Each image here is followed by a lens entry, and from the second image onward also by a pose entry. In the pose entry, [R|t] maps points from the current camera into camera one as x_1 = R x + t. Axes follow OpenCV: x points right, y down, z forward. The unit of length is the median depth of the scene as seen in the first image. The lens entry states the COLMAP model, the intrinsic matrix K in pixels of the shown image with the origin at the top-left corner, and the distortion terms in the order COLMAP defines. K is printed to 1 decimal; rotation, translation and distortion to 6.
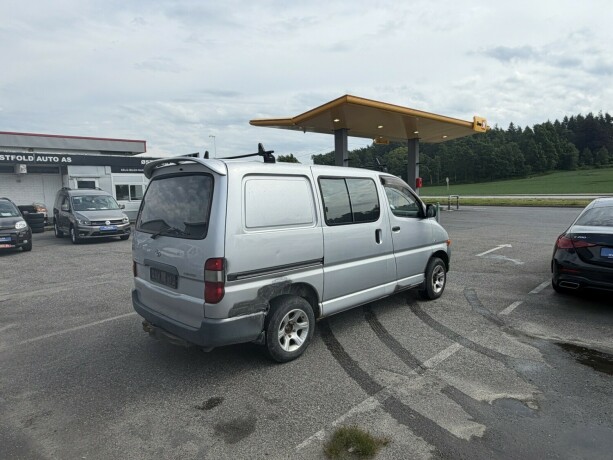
lens RADIAL K [[405.6, 0, 306.5], [0, 405.6, 230.0], [0, 0, 1]] dist [-0.002277, -0.000280]
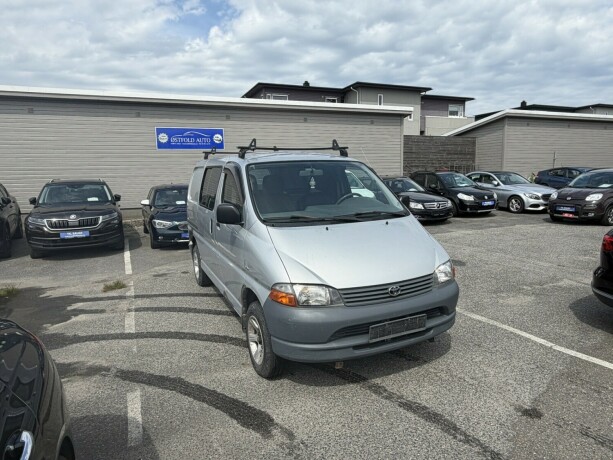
lens RADIAL K [[398.2, 0, 283.7], [0, 398.2, 233.2], [0, 0, 1]] dist [0.000267, -0.001532]
pose [[-0.384070, 0.161291, -0.909107, 1.105983], [-0.062654, 0.977801, 0.199948, -0.176116], [0.921176, 0.133753, -0.365439, 1.713675]]
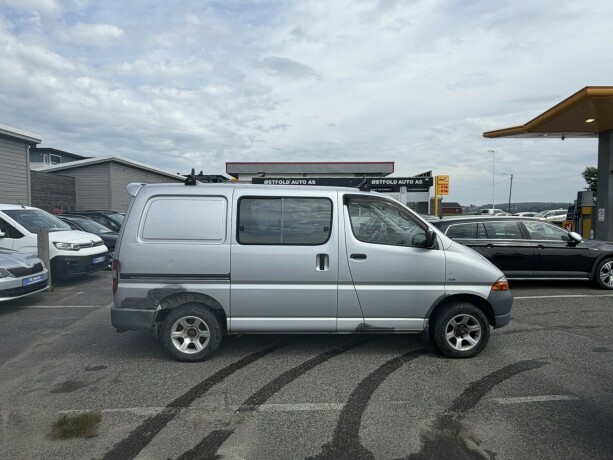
lens RADIAL K [[398.2, 0, 283.7], [0, 398.2, 233.2], [0, 0, 1]] dist [0.000267, -0.001532]
pose [[0.727631, 0.057577, -0.683548, 0.828105], [-0.081814, 0.996643, -0.003141, -0.044267], [0.681072, 0.058209, 0.729899, 0.342175]]
